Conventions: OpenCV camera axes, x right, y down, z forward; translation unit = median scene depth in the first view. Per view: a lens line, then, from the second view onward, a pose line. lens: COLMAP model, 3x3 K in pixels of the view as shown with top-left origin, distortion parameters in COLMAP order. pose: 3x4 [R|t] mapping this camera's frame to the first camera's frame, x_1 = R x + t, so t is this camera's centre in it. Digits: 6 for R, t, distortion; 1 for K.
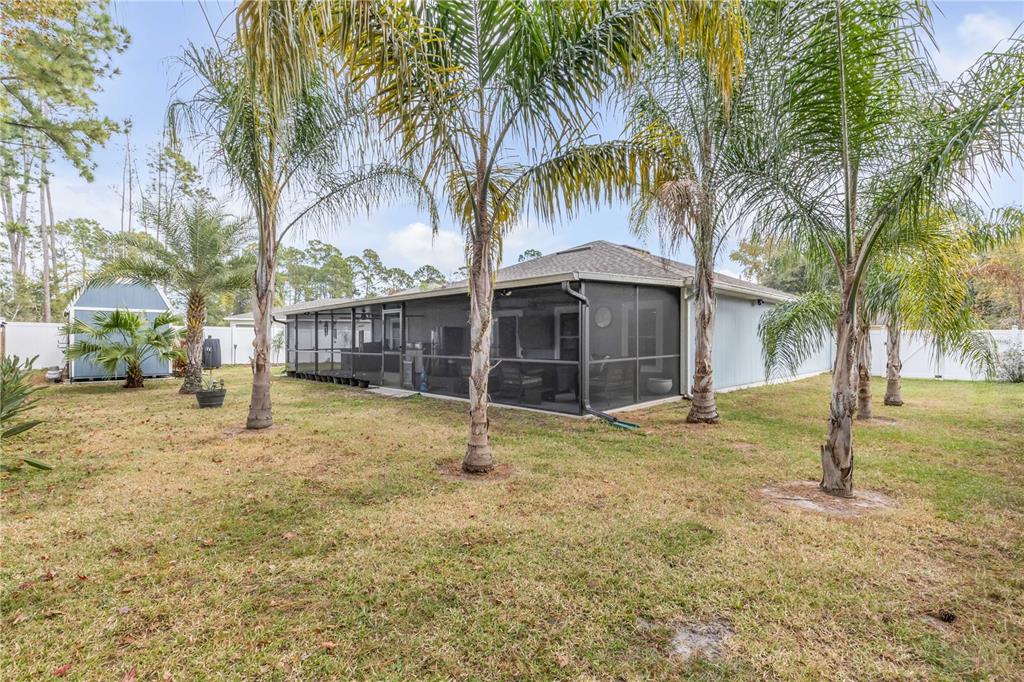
lens RADIAL K [[465.0, 0, 514.4], [0, 465.0, 344.3], [0, 0, 1]] dist [0.000220, -0.000813]
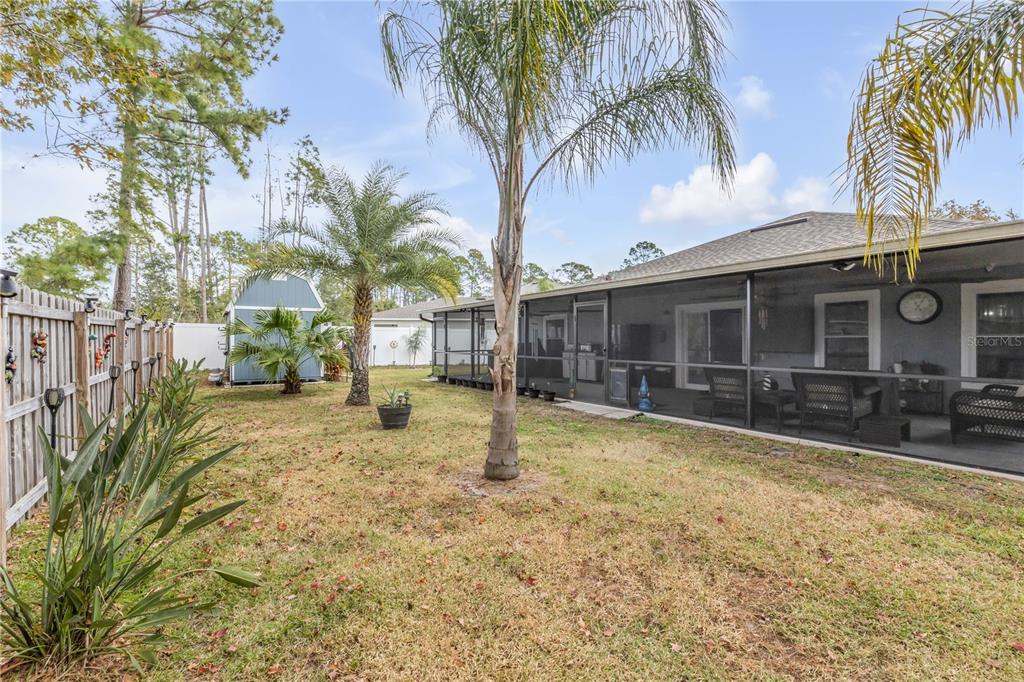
lens RADIAL K [[465.0, 0, 504.8], [0, 465.0, 339.5], [0, 0, 1]] dist [0.000220, -0.000813]
pose [[0.978638, -0.001403, -0.205587, -0.207944], [-0.000452, 0.999960, -0.008974, -0.004012], [0.205591, 0.008875, 0.978598, 0.181737]]
